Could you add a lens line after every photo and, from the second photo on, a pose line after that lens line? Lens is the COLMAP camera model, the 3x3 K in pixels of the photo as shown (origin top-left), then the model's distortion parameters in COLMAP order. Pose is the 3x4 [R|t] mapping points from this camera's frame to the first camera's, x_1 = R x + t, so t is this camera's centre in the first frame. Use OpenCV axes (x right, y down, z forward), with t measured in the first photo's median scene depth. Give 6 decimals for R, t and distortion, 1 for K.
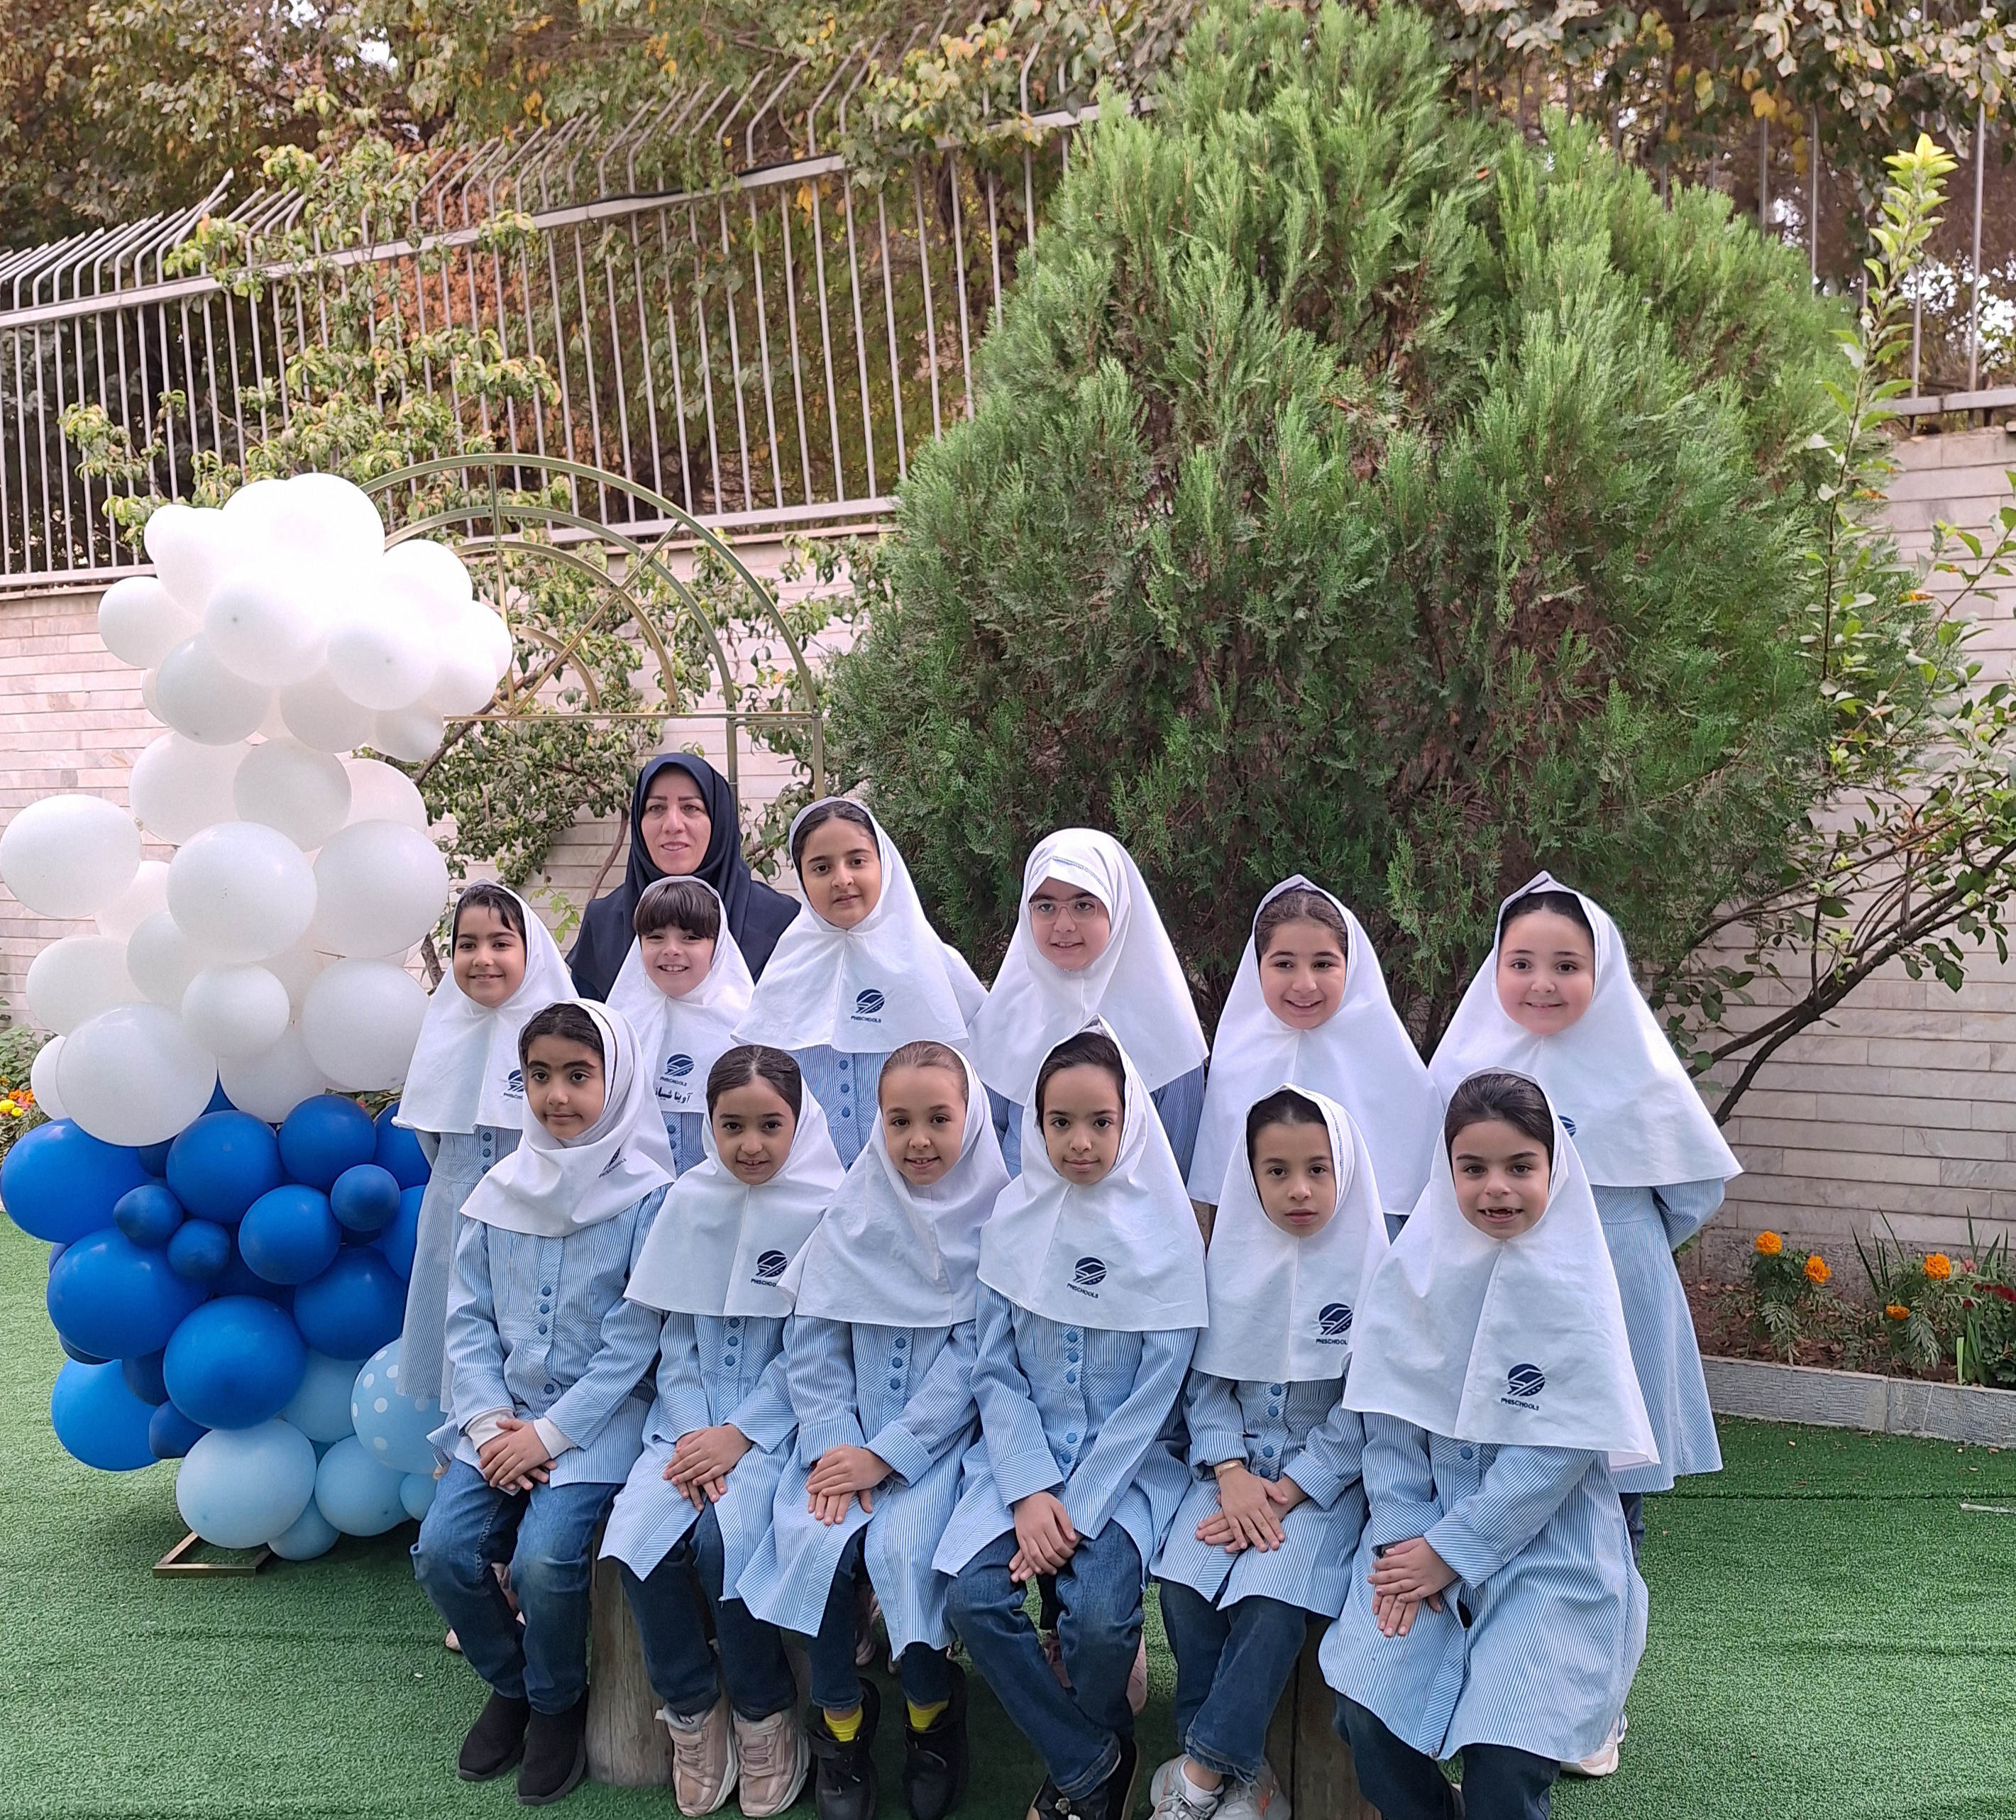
lens RADIAL K [[2033.5, 0, 1001.8], [0, 2033.5, 1011.9], [0, 0, 1]] dist [0.115872, -0.201325]
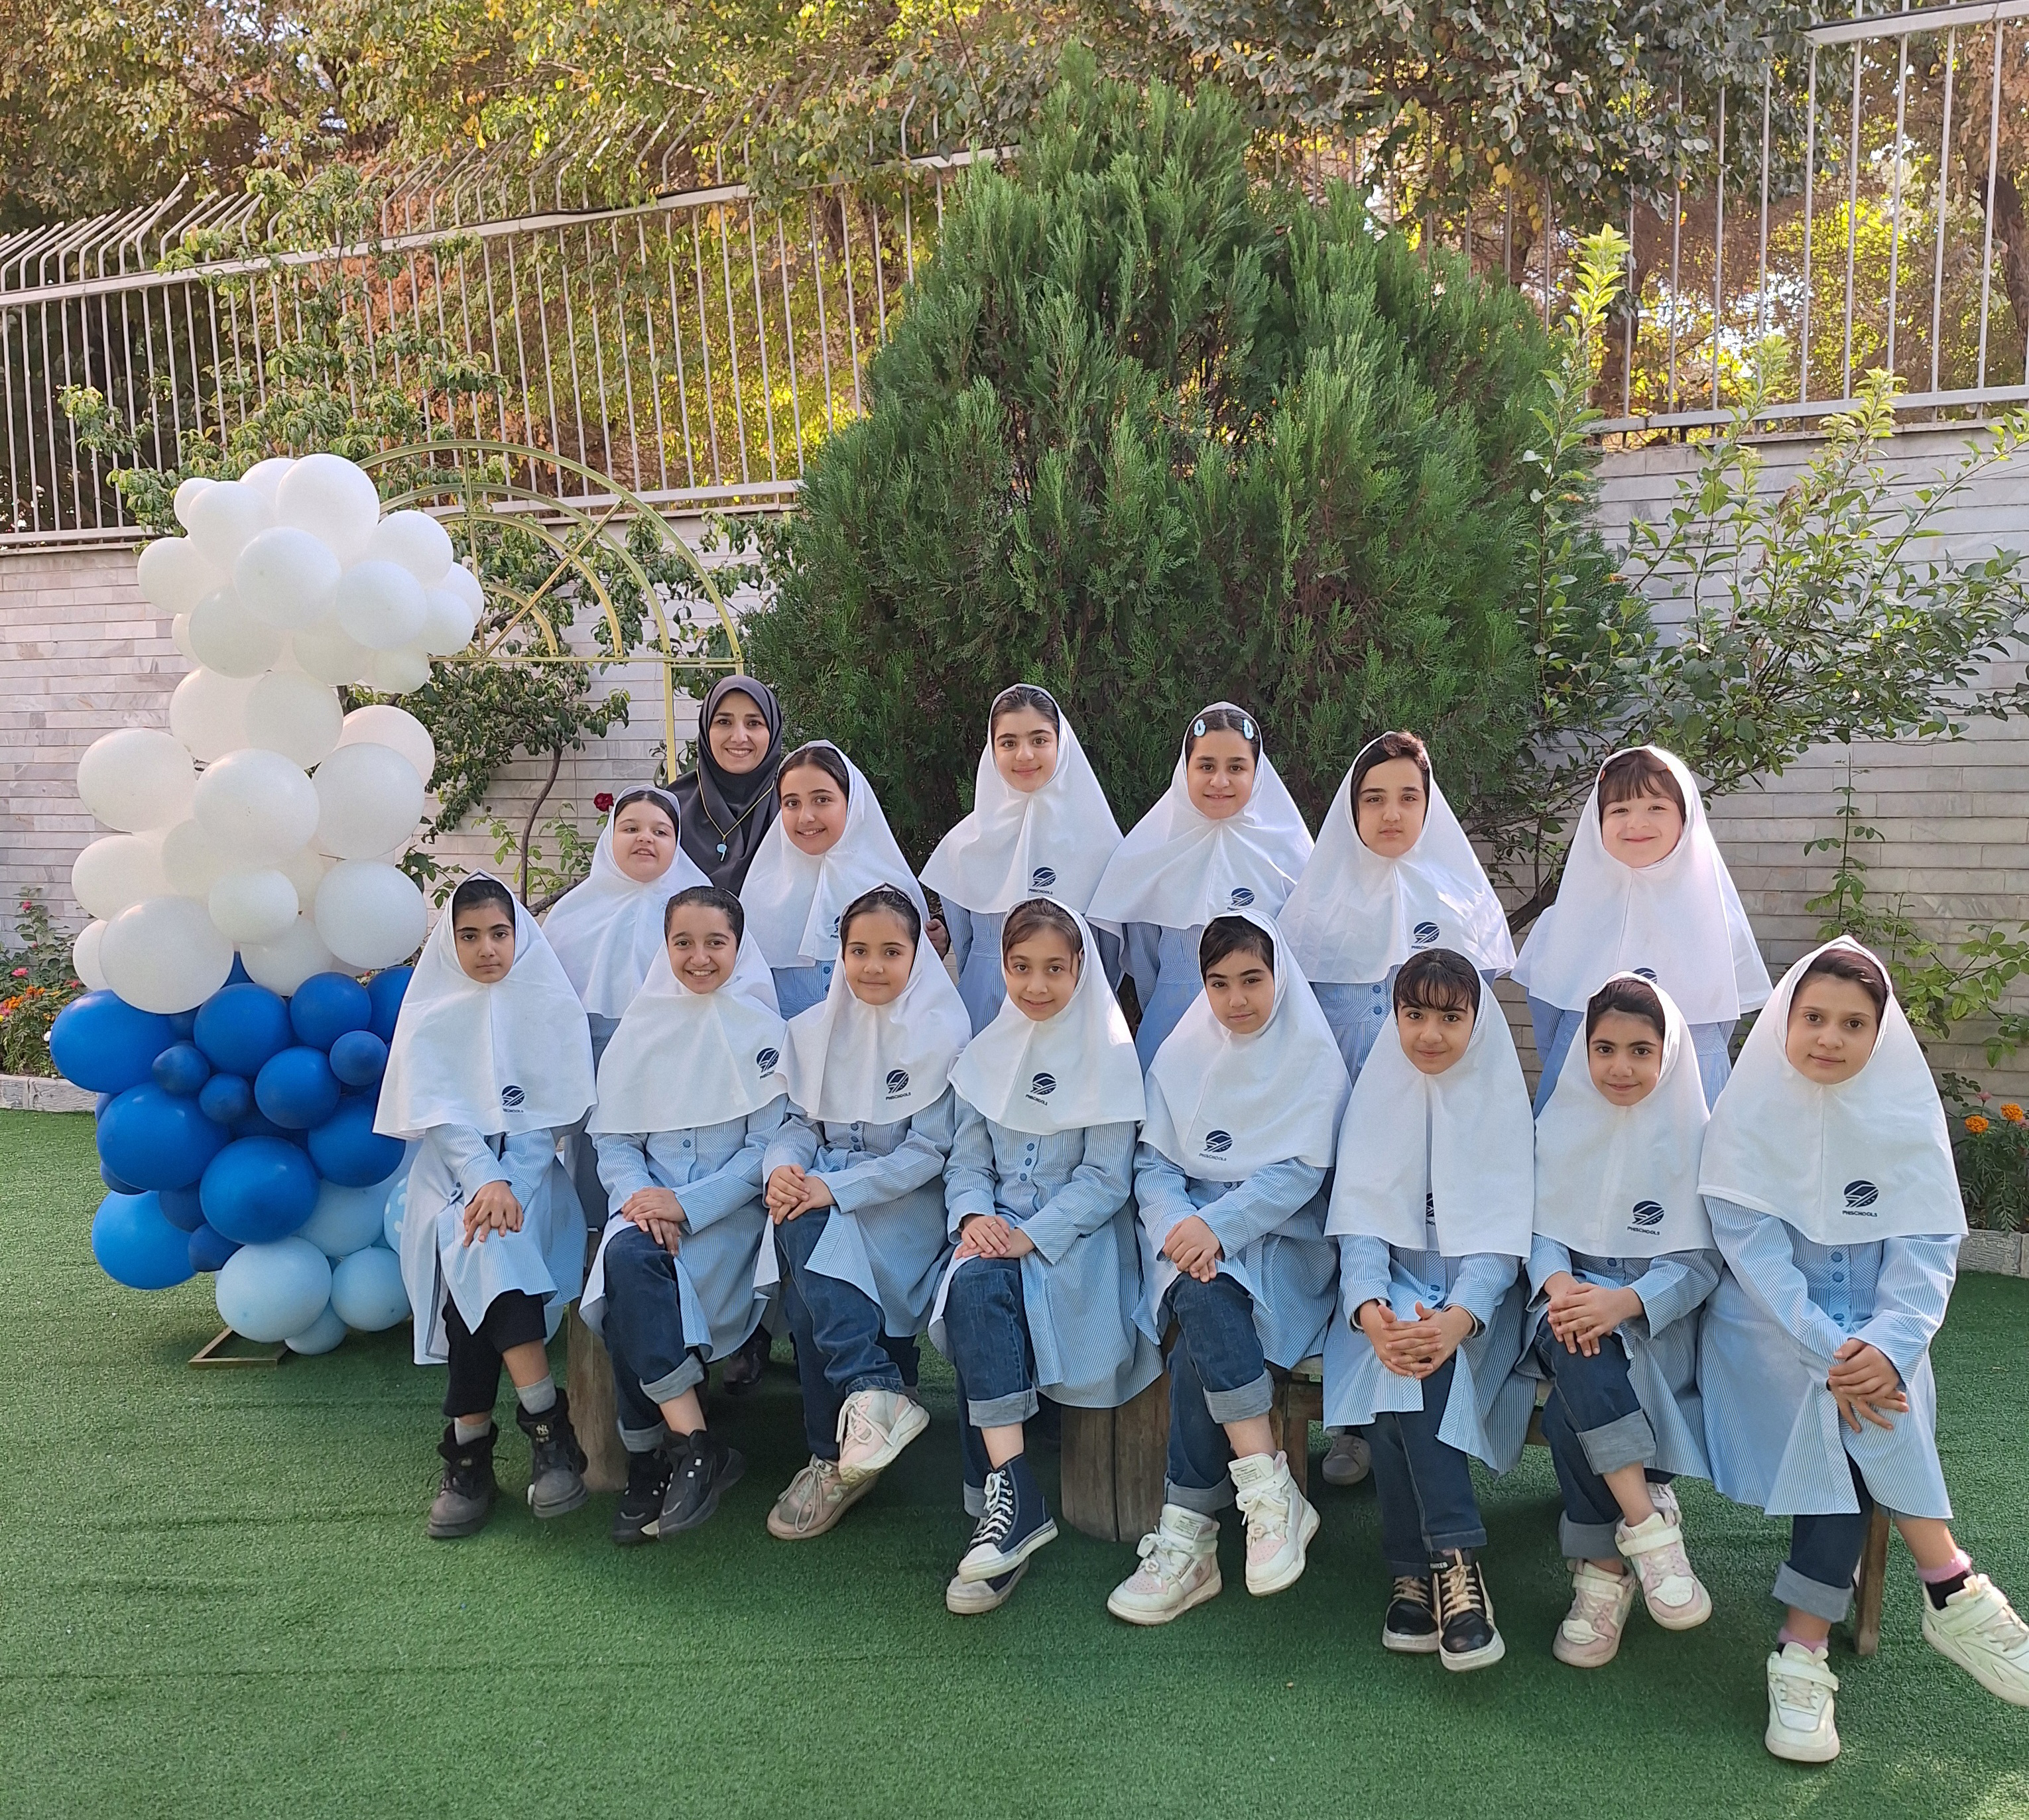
lens RADIAL K [[1886.4, 0, 1038.2], [0, 1886.4, 981.6], [0, 0, 1]] dist [0.110706, -0.167418]
pose [[0.996380, -0.004296, 0.084897, -0.008246], [0.003181, 0.999907, 0.013268, 0.023919], [-0.084946, -0.012950, 0.996301, -0.113264]]
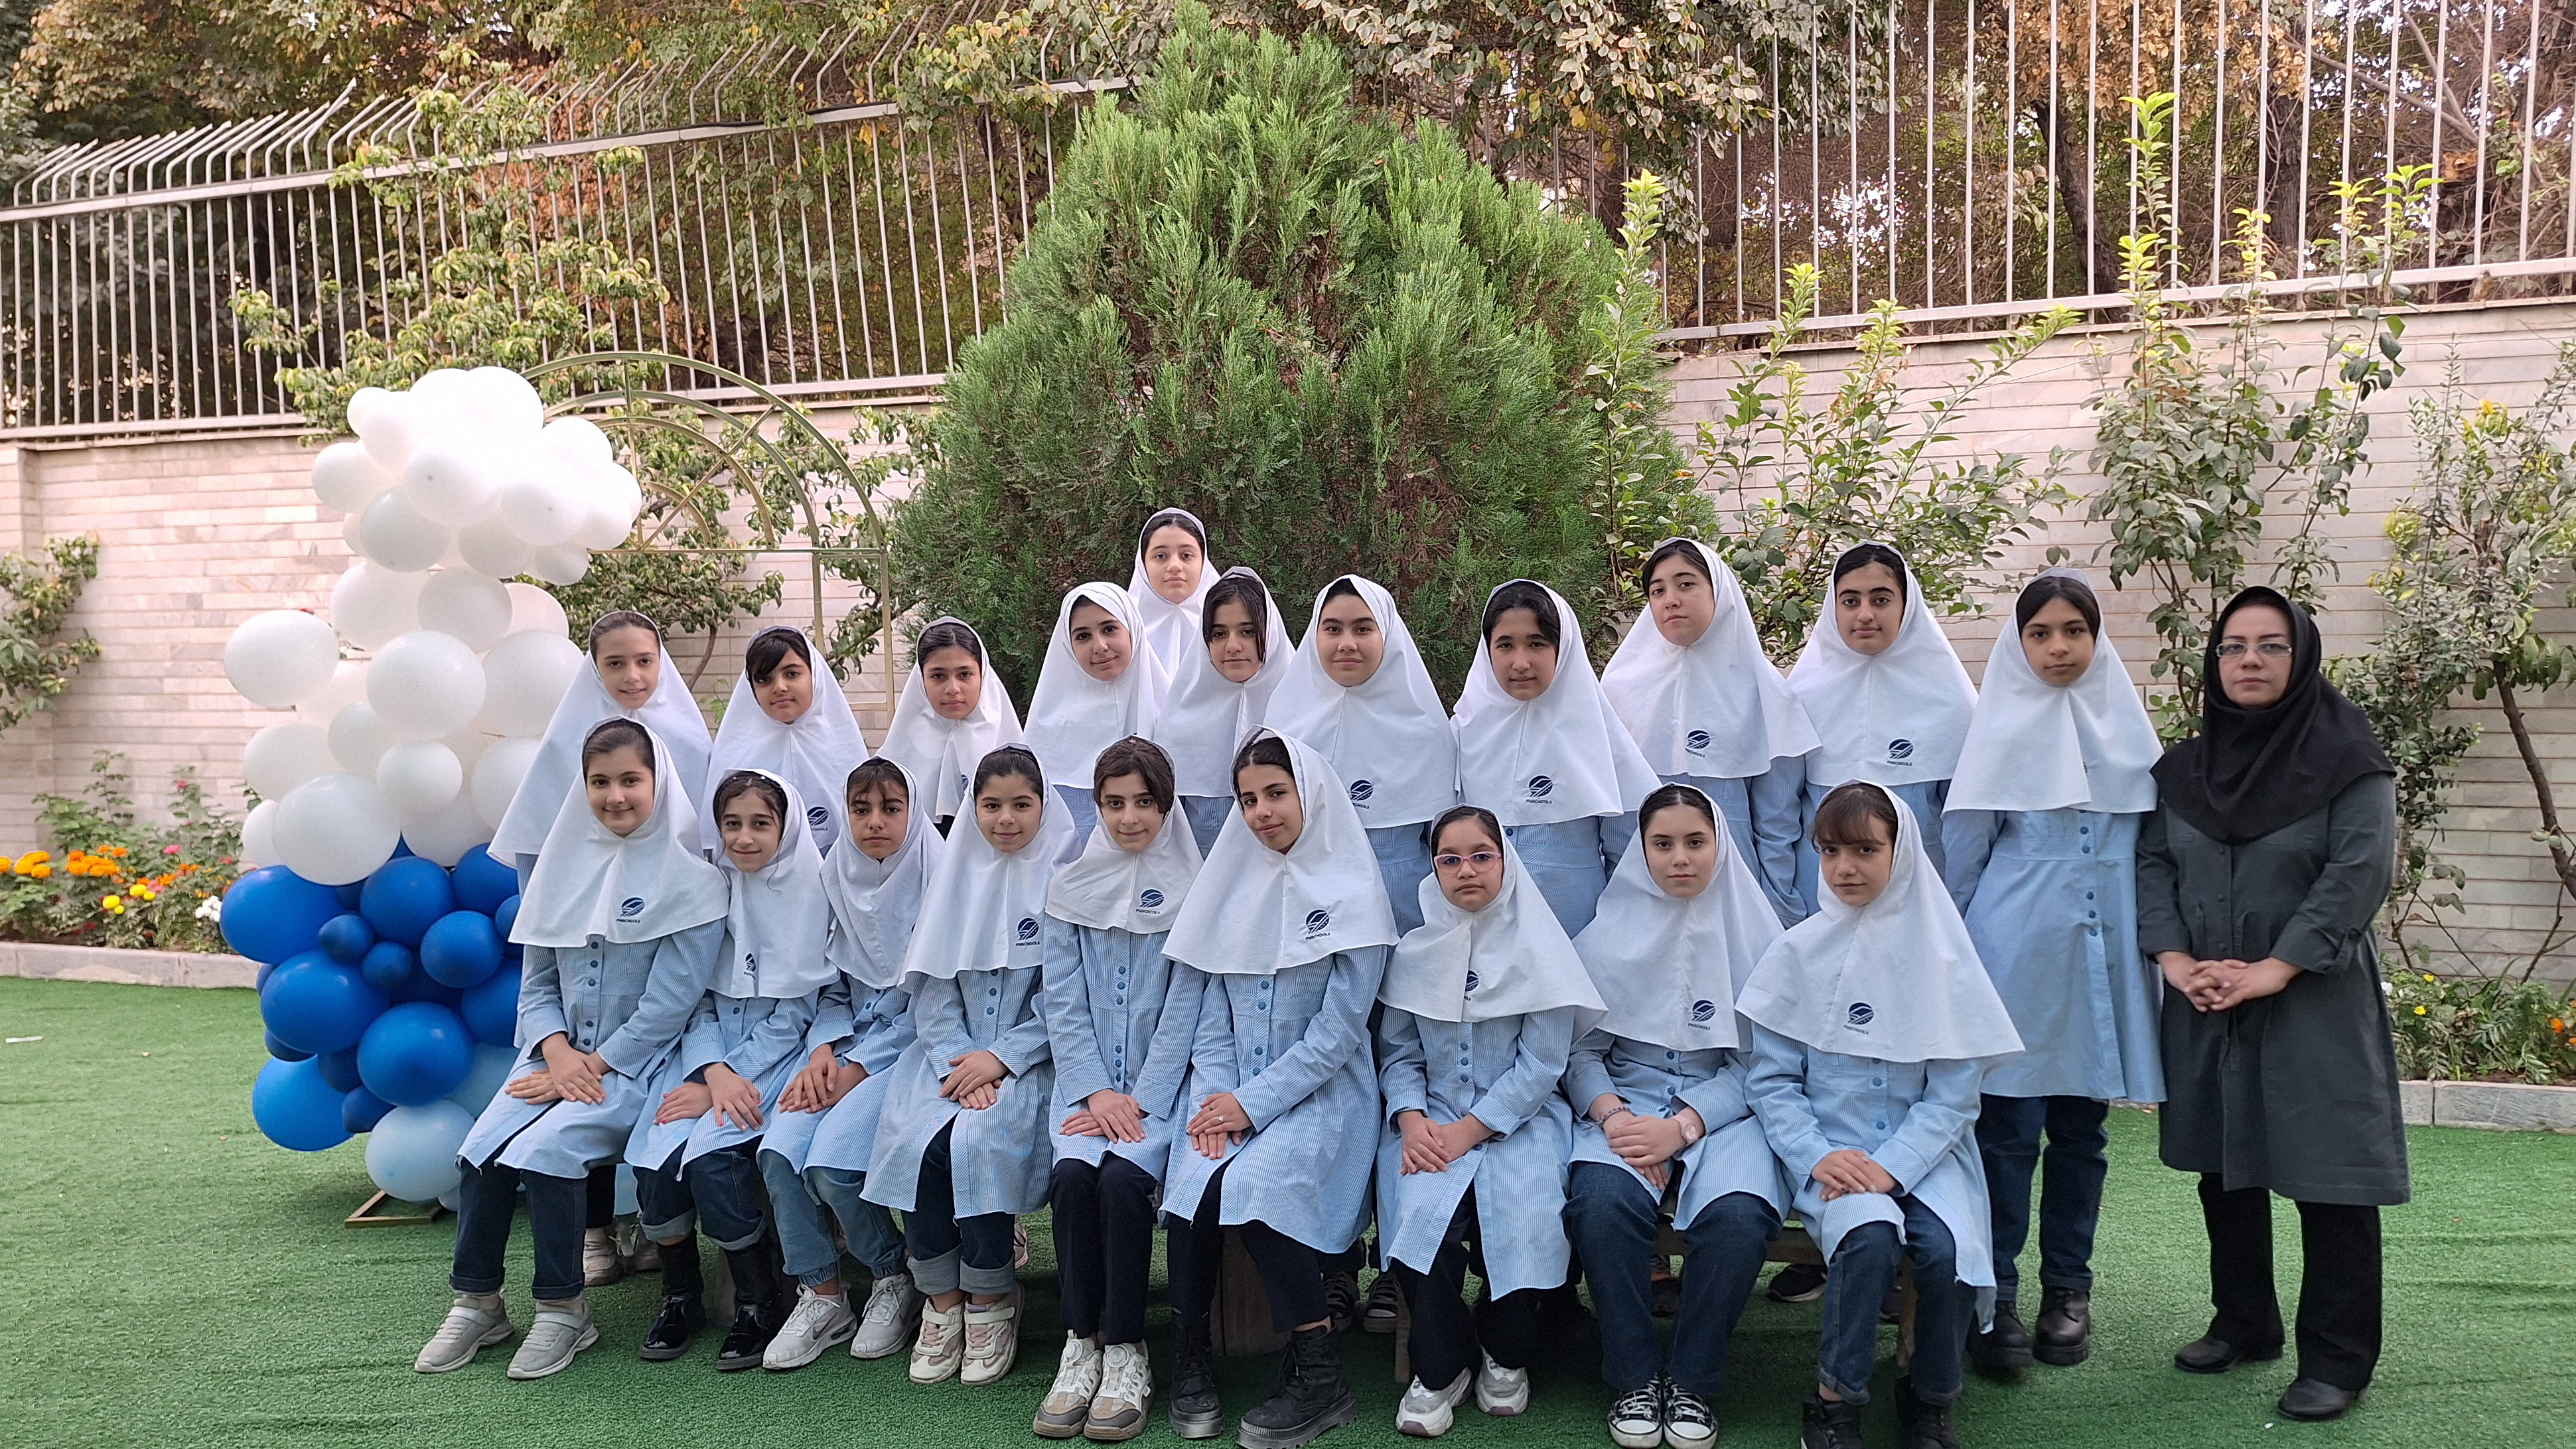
lens RADIAL K [[1880.7, 0, 1328.9], [0, 1880.7, 730.3], [0, 0, 1]] dist [0.111398, -0.162919]
pose [[0.989126, -0.009091, 0.146790, 0.010258], [0.015974, 0.998824, -0.045784, 0.023524], [-0.146201, 0.047631, 0.988108, -0.187878]]
